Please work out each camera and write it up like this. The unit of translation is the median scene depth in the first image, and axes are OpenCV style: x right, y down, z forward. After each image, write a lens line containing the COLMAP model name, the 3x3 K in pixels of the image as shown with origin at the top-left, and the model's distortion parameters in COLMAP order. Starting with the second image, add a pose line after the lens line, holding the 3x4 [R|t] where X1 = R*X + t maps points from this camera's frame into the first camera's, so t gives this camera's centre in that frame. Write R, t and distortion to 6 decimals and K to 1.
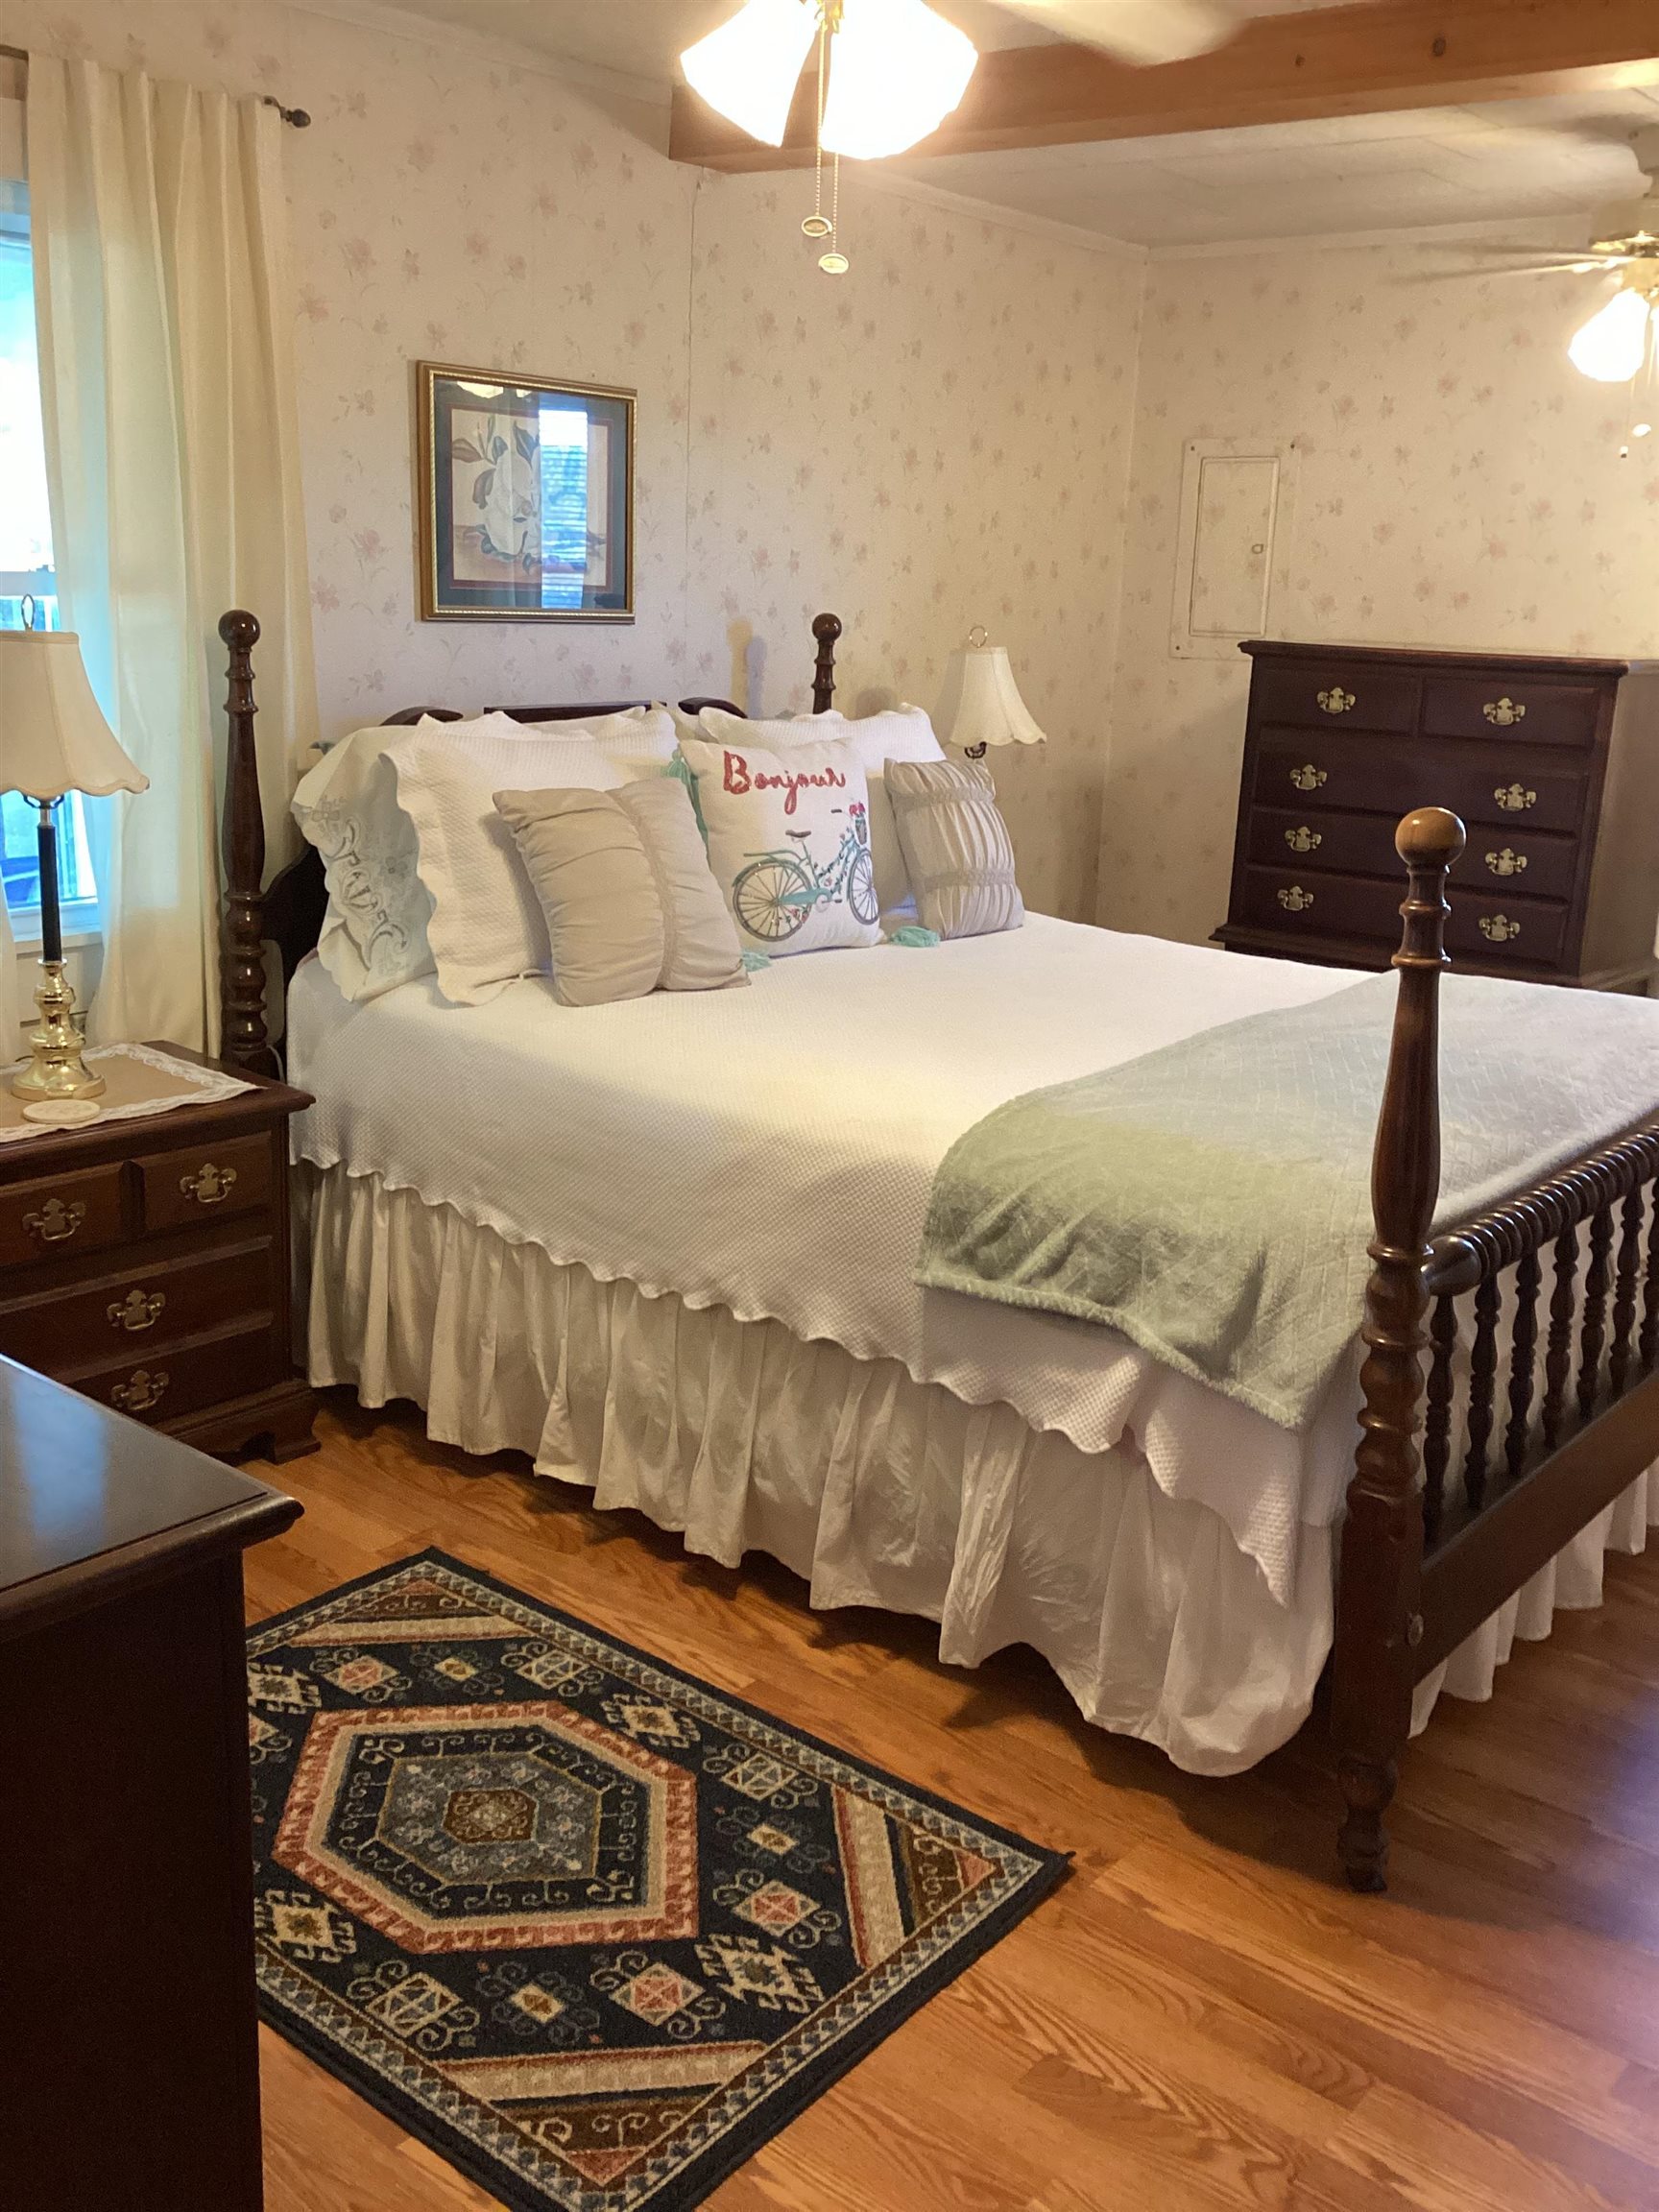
lens RADIAL K [[2018.4, 0, 829.5], [0, 2018.4, 1106.0], [0, 0, 1]] dist [0.151054, -0.295475]
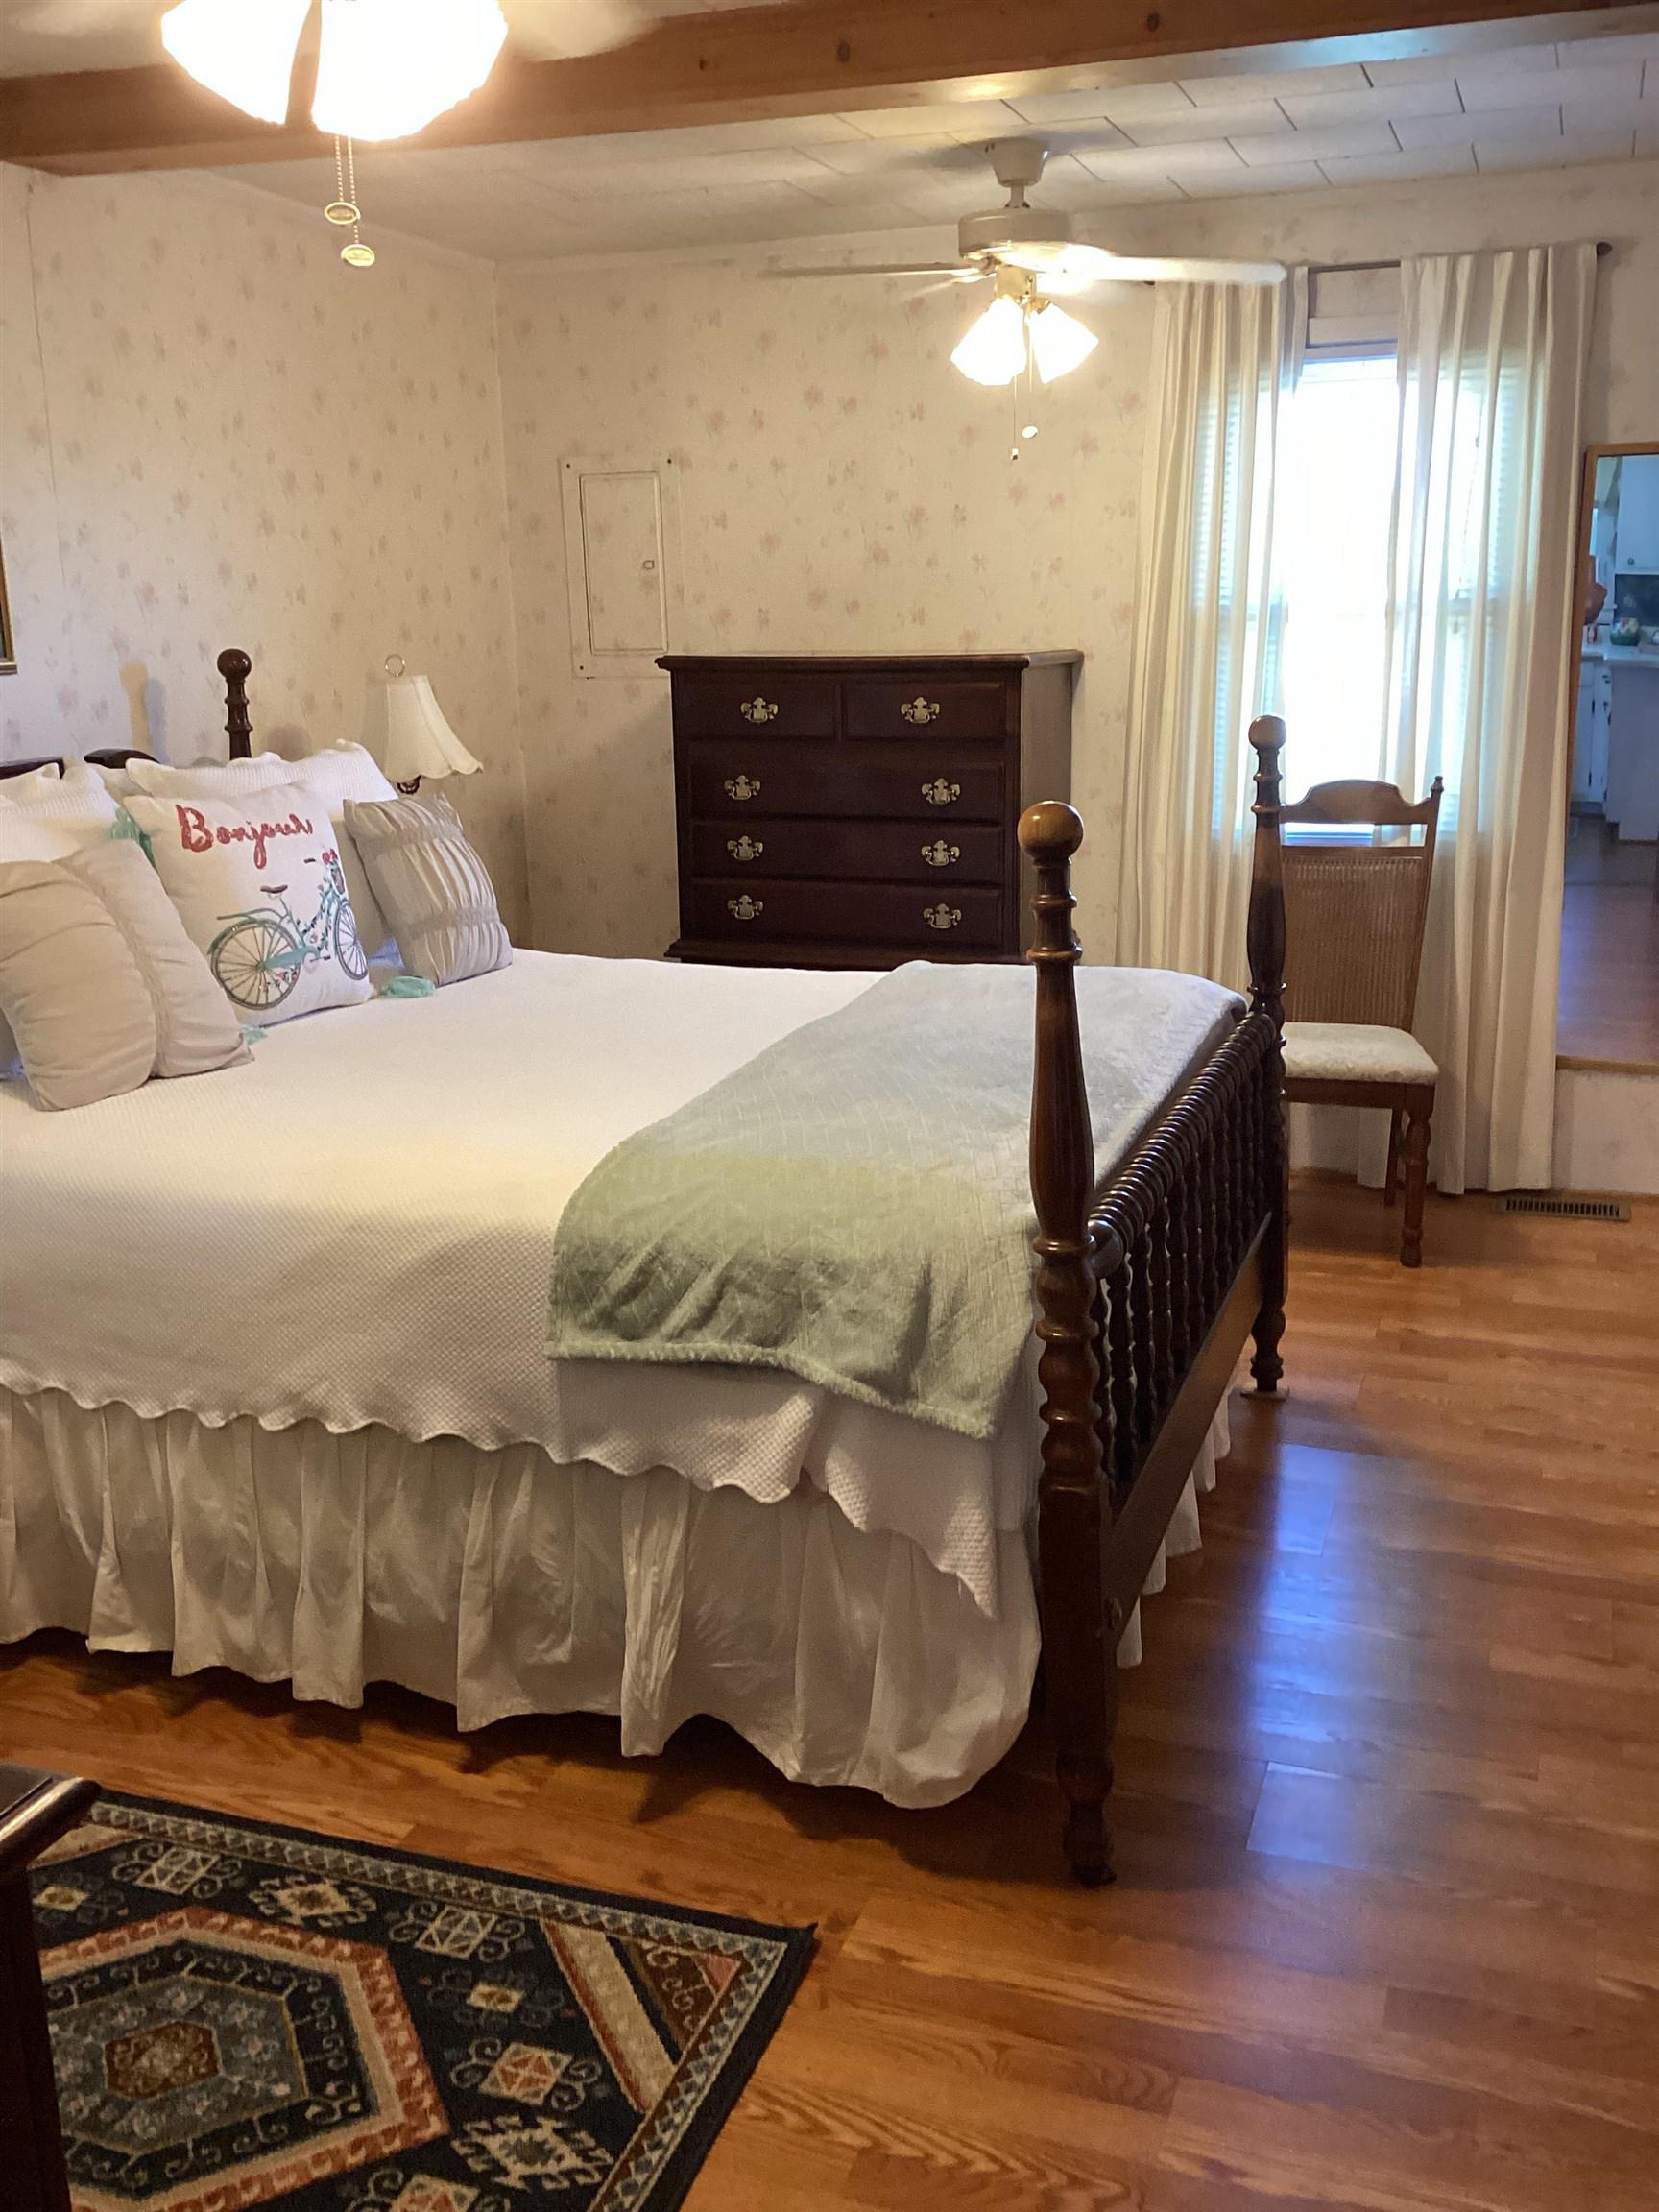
lens RADIAL K [[2025.1, 0, 850.3], [0, 2025.1, 1106.8], [0, 0, 1]] dist [0.130584, -0.217110]
pose [[0.940411, -0.133147, 0.312889, -0.098196], [0.136673, 0.990558, 0.010742, -0.016328], [-0.311365, 0.032662, 0.949729, 0.067024]]
